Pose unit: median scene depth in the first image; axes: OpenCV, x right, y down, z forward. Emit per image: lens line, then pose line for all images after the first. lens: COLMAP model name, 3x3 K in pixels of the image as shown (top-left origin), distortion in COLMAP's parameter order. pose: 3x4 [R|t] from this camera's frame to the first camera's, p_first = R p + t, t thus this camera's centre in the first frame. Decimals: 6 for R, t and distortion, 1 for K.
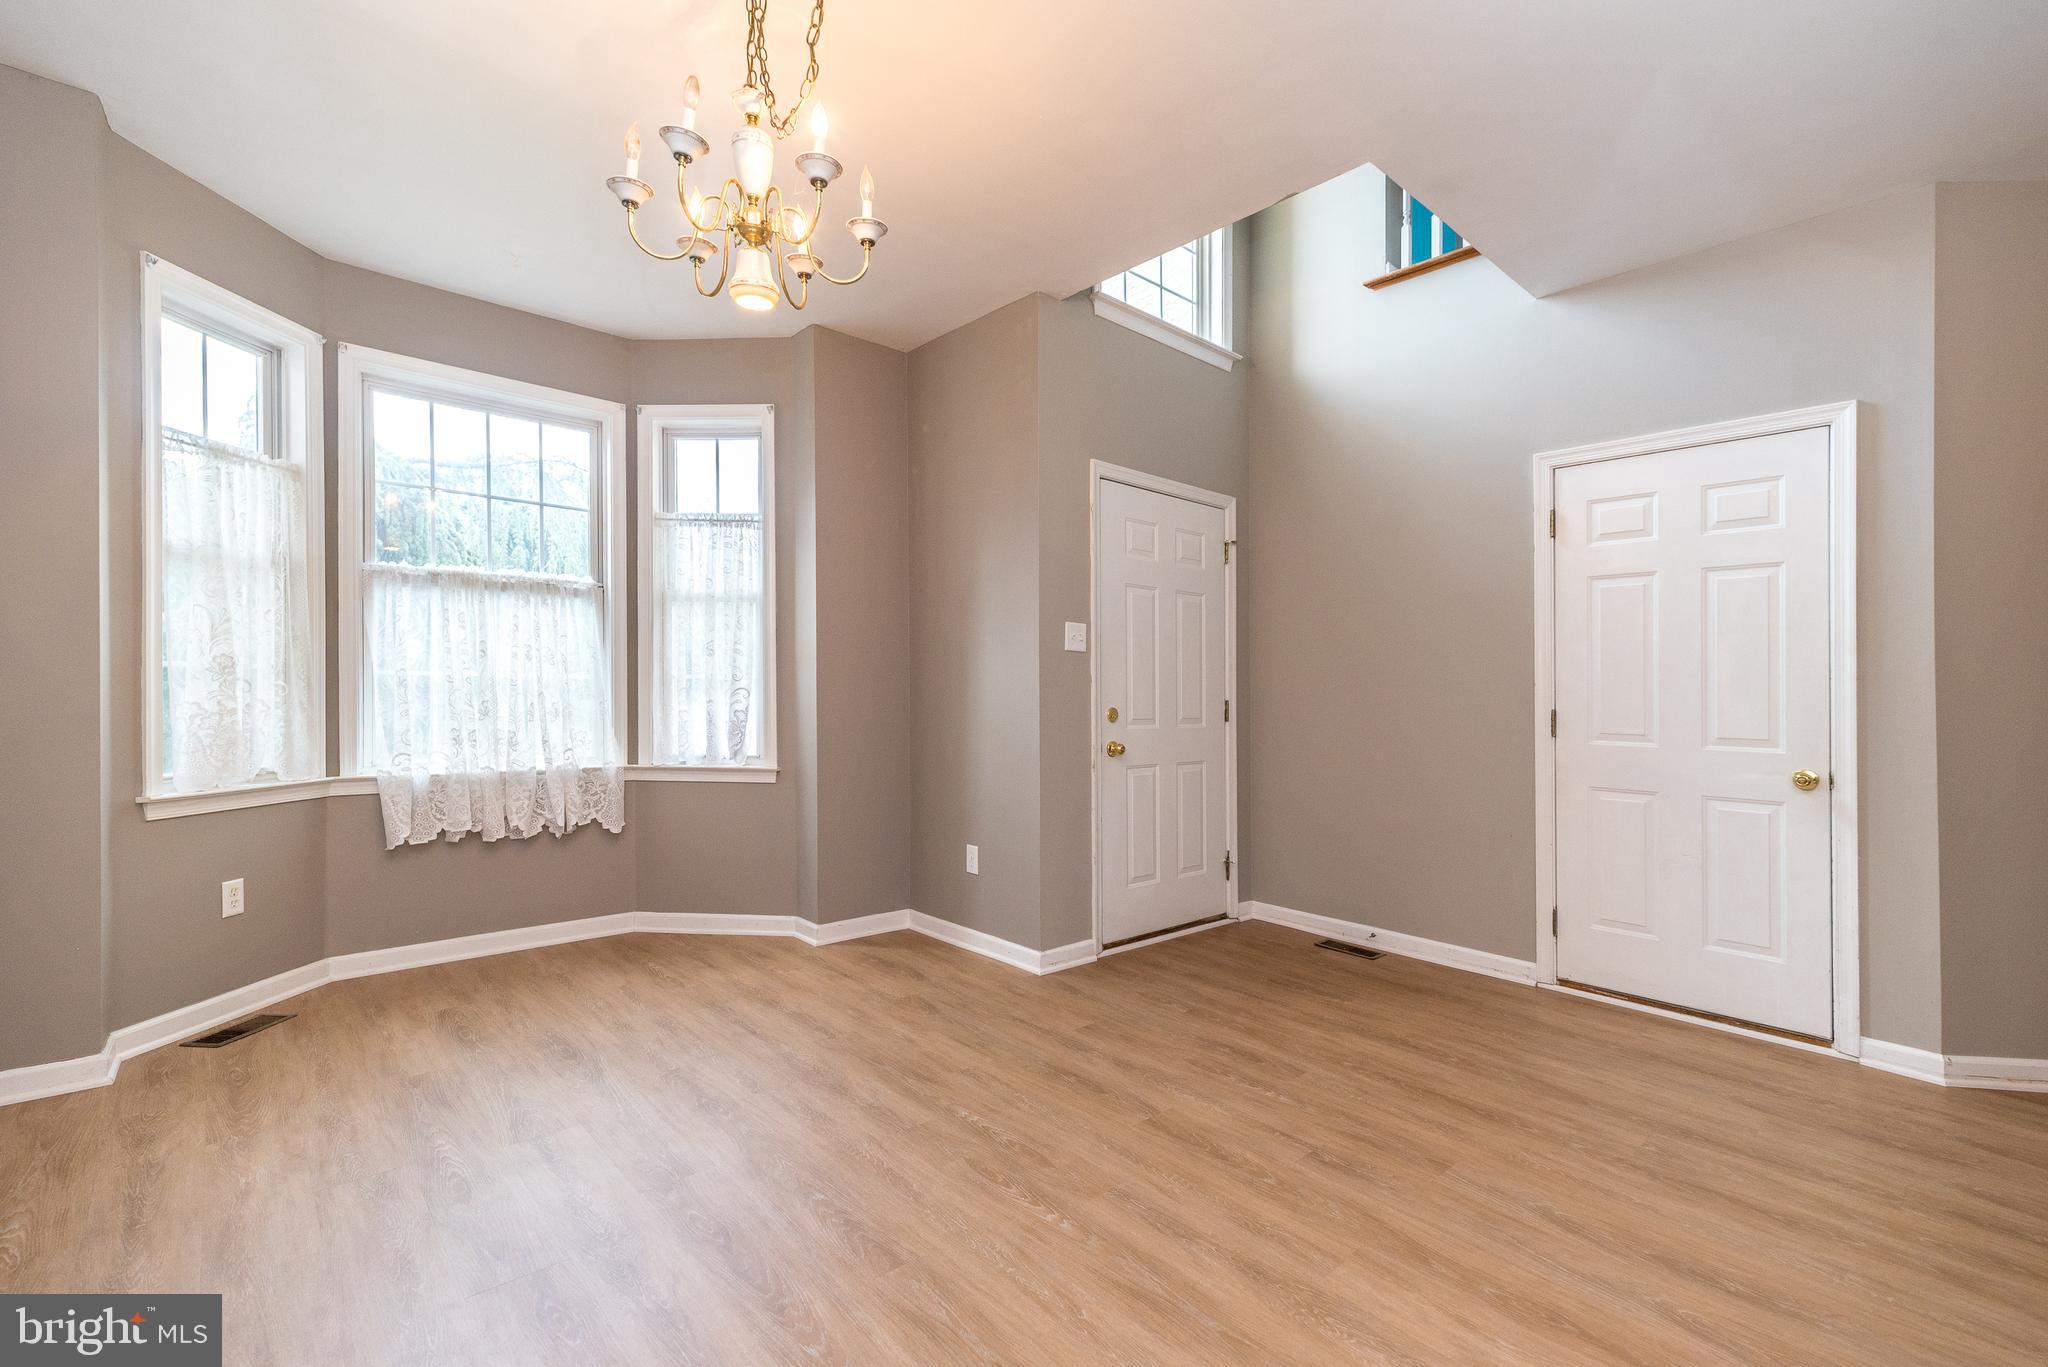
lens RADIAL K [[889.7, 0, 1029.9], [0, 889.7, 686.5], [0, 0, 1]] dist [0.004337, 0.000641]
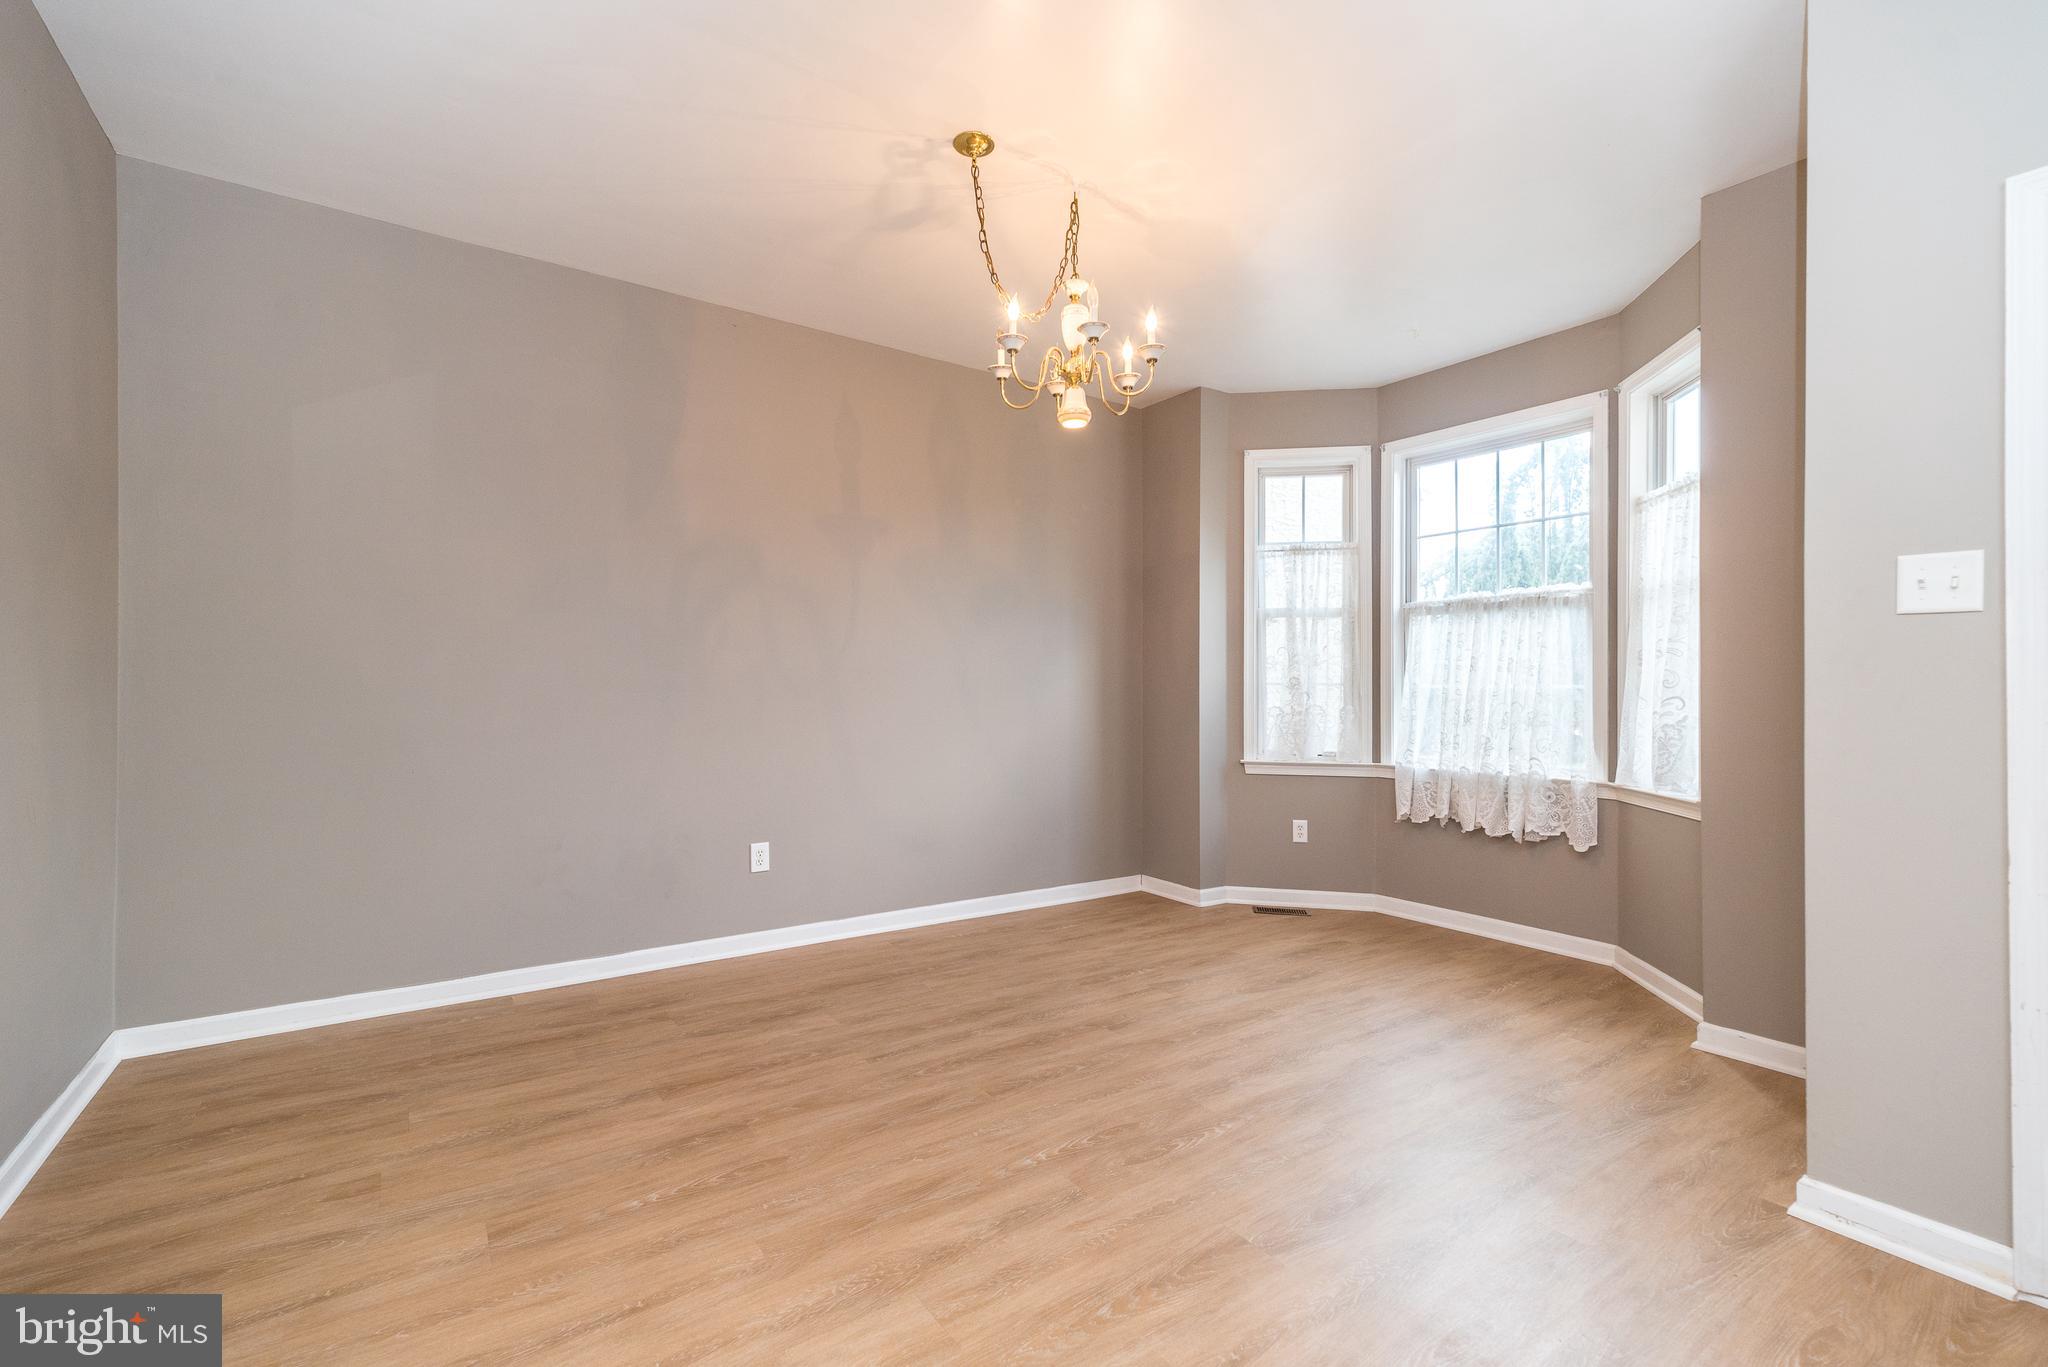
lens RADIAL K [[889.7, 0, 1022.1], [0, 889.7, 699.4], [0, 0, 1]] dist [0.004337, 0.000641]
pose [[-0.121850, -0.005800, -0.992532, 0.604421], [-0.003643, 0.999979, -0.005396, 0.011741], [0.992542, 0.002959, -0.121869, 0.582644]]
